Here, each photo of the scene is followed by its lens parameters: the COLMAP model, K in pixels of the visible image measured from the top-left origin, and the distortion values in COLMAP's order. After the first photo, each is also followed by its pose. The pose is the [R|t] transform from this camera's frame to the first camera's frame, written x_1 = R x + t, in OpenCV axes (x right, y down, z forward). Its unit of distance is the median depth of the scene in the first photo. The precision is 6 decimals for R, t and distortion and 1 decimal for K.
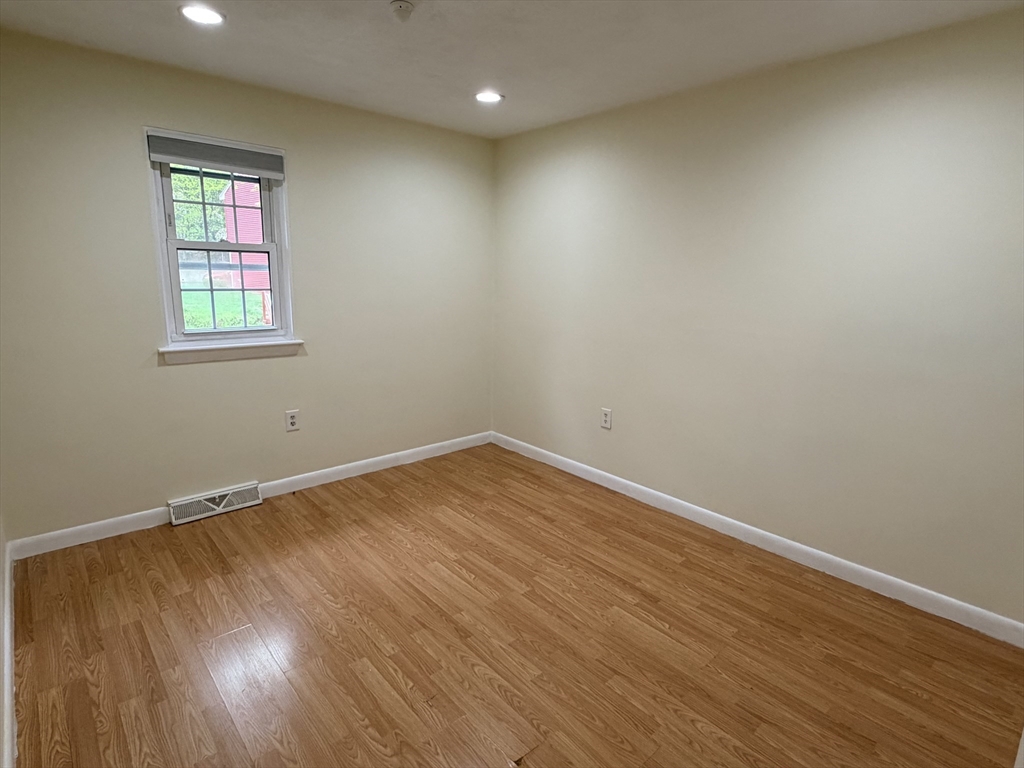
lens RADIAL K [[543.3, 0, 512.0], [0, 543.3, 384.0], [0, 0, 1]] dist [-0.001759, -0.000238]
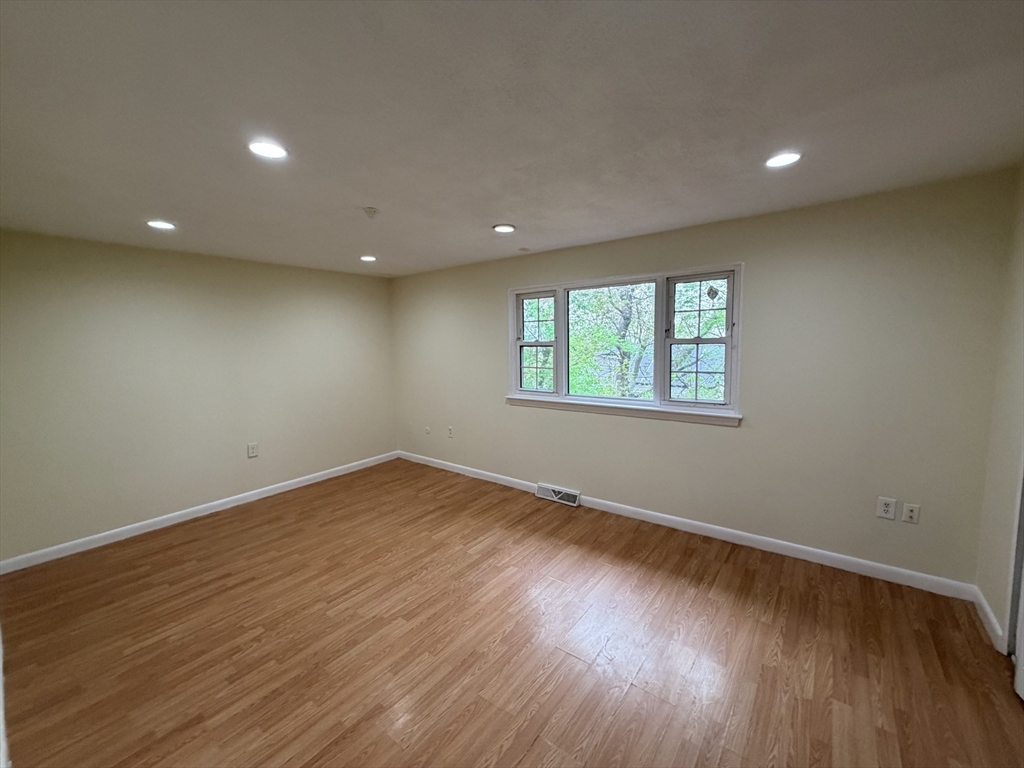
lens RADIAL K [[420.3, 0, 512.0], [0, 420.3, 384.0], [0, 0, 1]] dist [0.000125, 0.000013]
pose [[0.194694, 0.053203, -0.979420, 0.648295], [-0.197205, 0.980262, 0.014048, -0.100406], [0.960835, 0.190411, 0.201343, 0.527140]]
